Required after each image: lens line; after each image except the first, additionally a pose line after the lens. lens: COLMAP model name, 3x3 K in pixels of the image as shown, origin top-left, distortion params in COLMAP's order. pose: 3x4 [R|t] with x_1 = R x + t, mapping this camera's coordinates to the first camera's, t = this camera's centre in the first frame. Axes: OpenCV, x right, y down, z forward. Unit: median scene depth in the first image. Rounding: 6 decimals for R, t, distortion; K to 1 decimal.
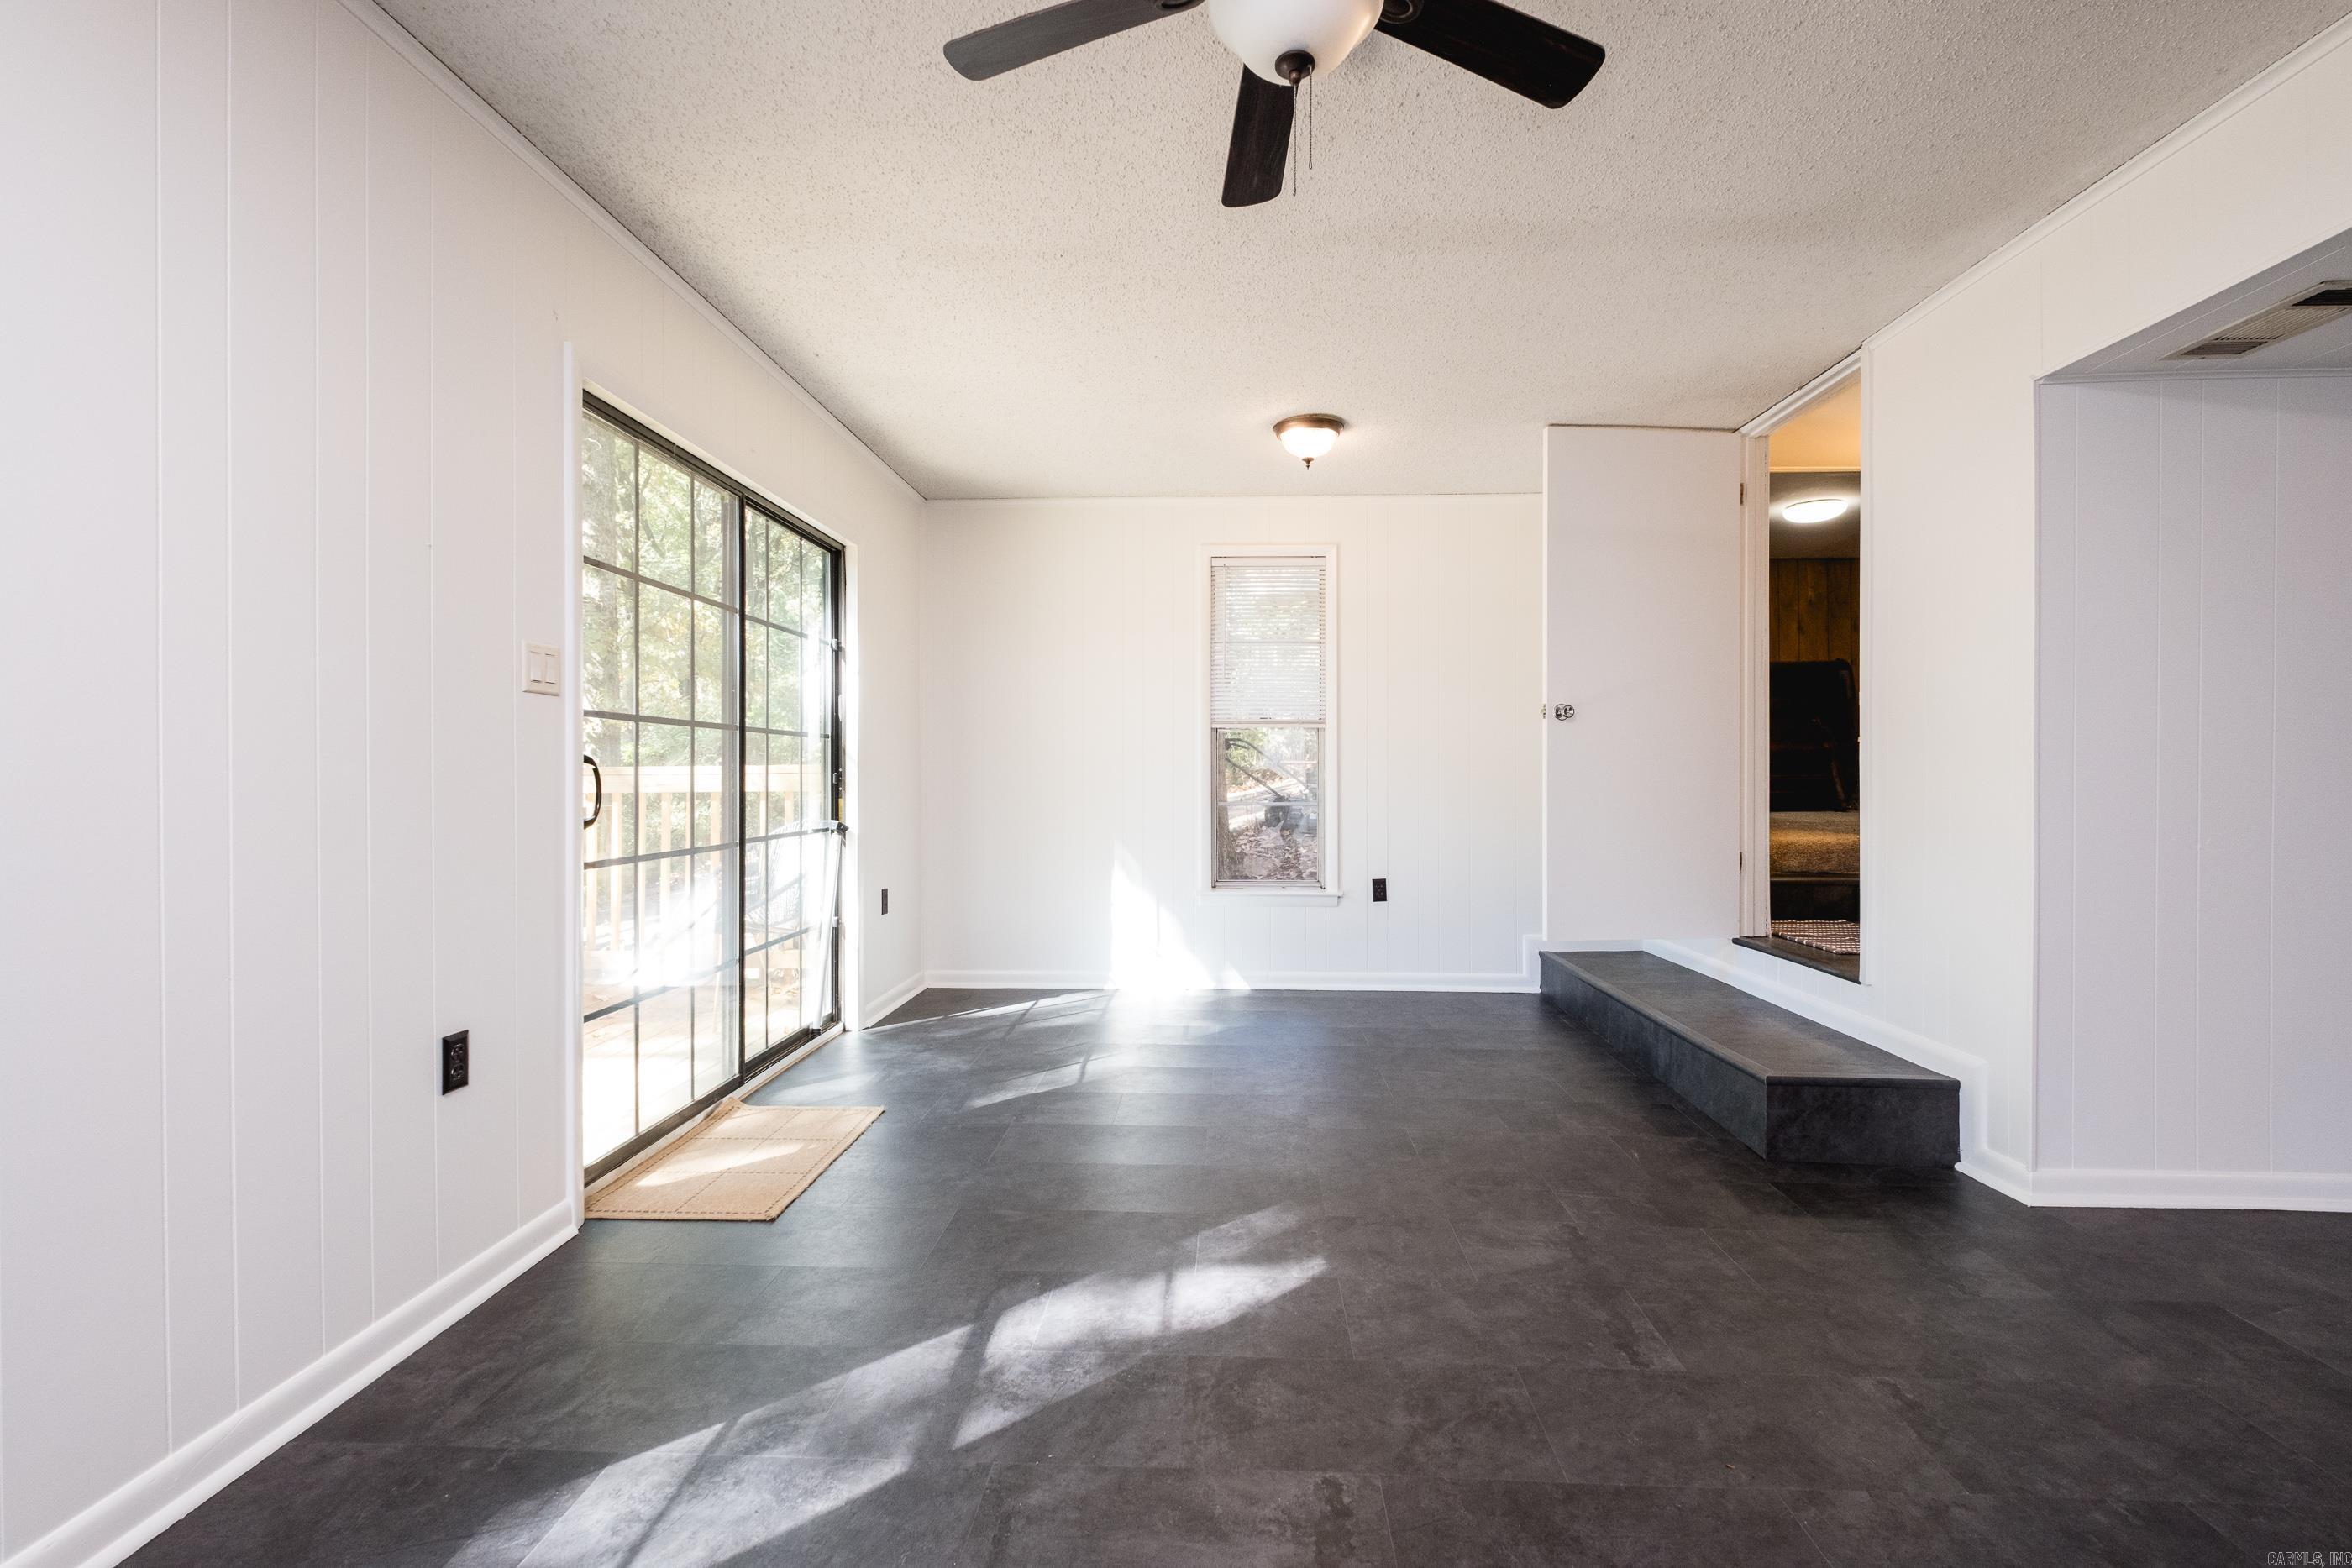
lens RADIAL K [[1005.5, 0, 1178.3], [0, 1005.5, 766.3], [0, 0, 1]] dist [0.000378, -0.000143]
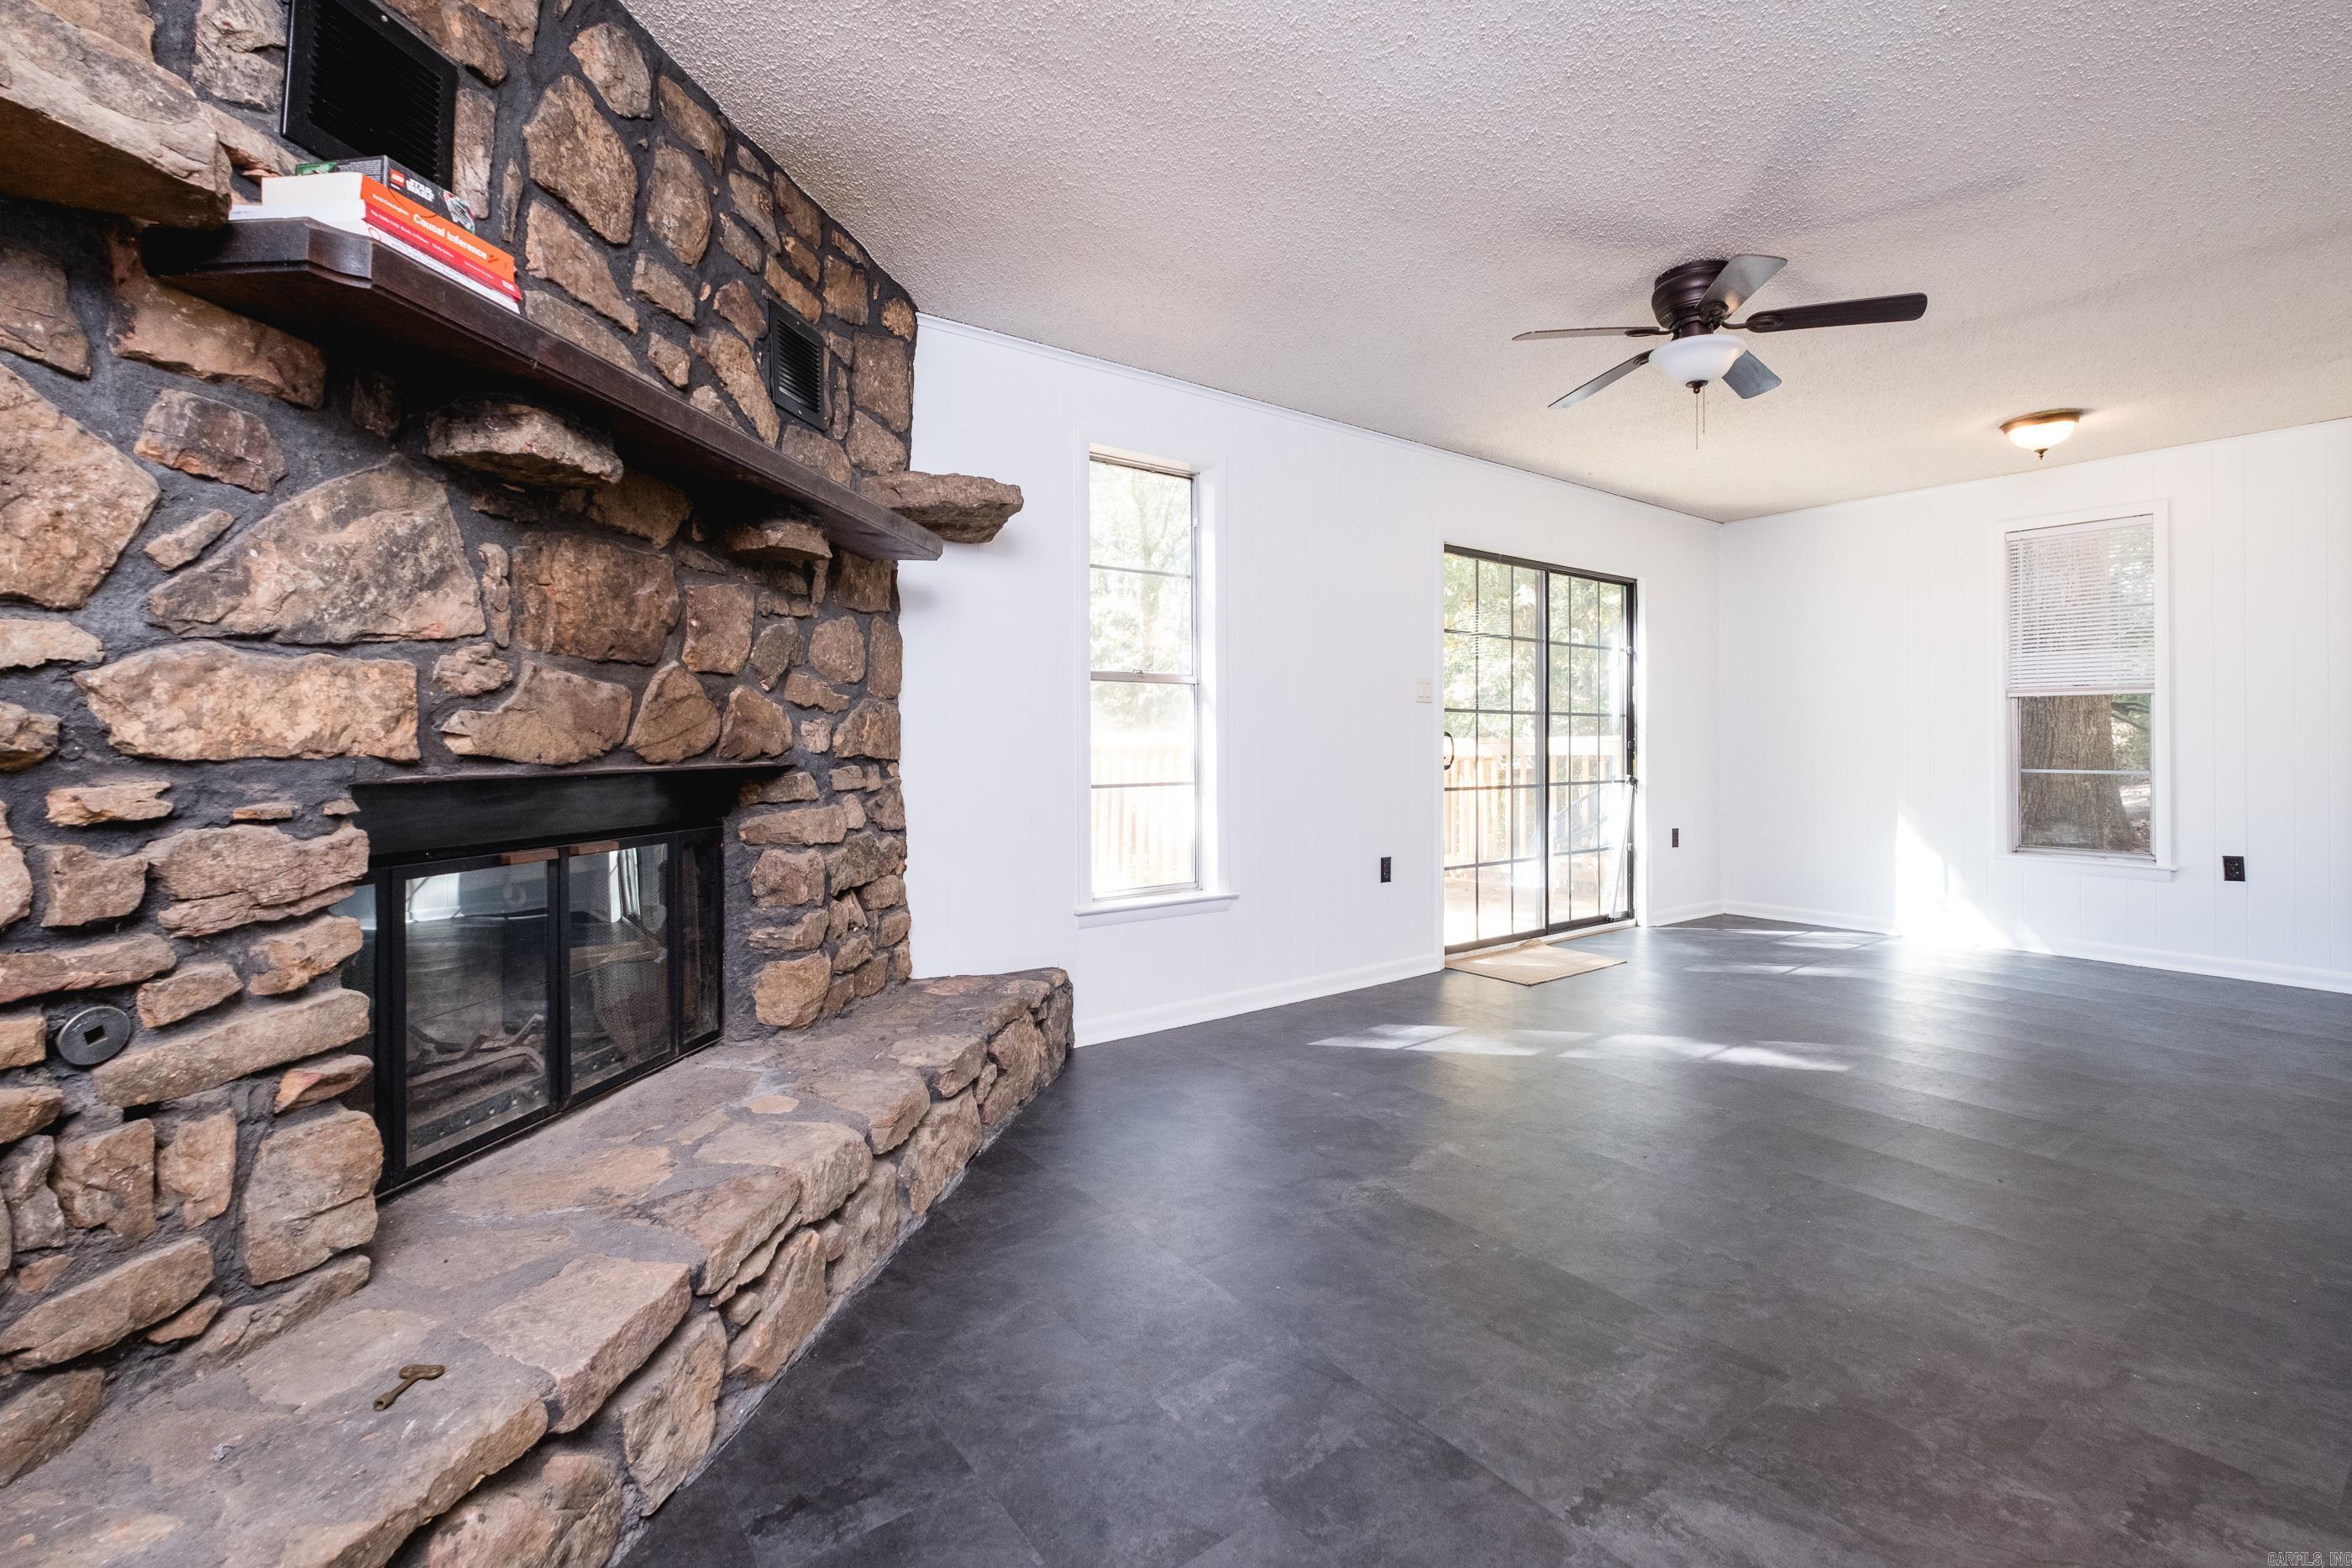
lens RADIAL K [[1023.5, 0, 1202.6], [0, 1023.5, 738.4], [0, 0, 1]] dist [0.002542, -0.000717]
pose [[0.641127, -0.003010, -0.767429, 0.389315], [0.004996, 0.999987, 0.000252, -0.000858], [0.767419, -0.003995, 0.641134, -0.391630]]
